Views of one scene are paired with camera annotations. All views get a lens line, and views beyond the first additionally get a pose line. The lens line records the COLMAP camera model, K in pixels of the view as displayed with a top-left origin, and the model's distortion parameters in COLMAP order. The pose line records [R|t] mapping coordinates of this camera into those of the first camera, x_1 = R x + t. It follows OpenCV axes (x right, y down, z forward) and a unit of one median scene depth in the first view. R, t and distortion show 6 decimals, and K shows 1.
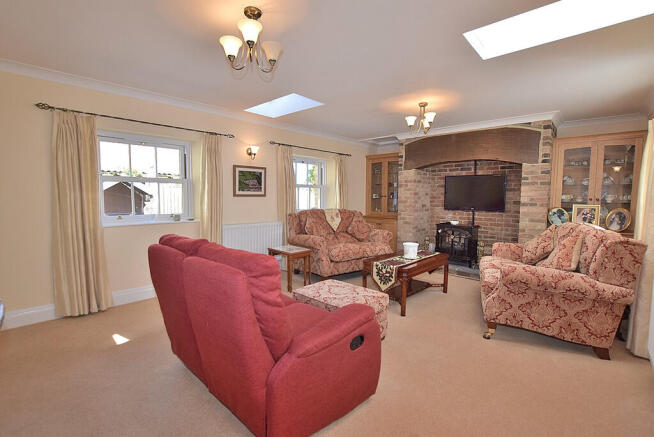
lens RADIAL K [[292.6, 0, 324.5], [0, 292.6, 217.9], [0, 0, 1]] dist [-0.014804, -0.000199]
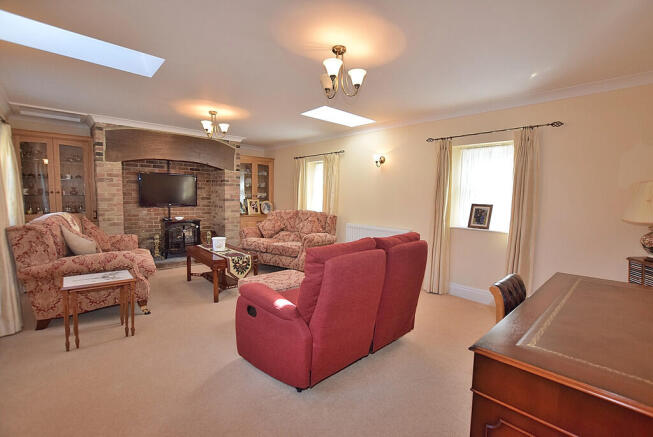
lens RADIAL K [[292.1, 0, 324.0], [0, 292.1, 217.9], [0, 0, 1]] dist [-0.014804, -0.000199]
pose [[0.105575, -0.083743, 0.990879, -0.500618], [0.055397, 0.995396, 0.078222, -0.034697], [-0.992867, 0.046634, 0.109728, 0.315271]]
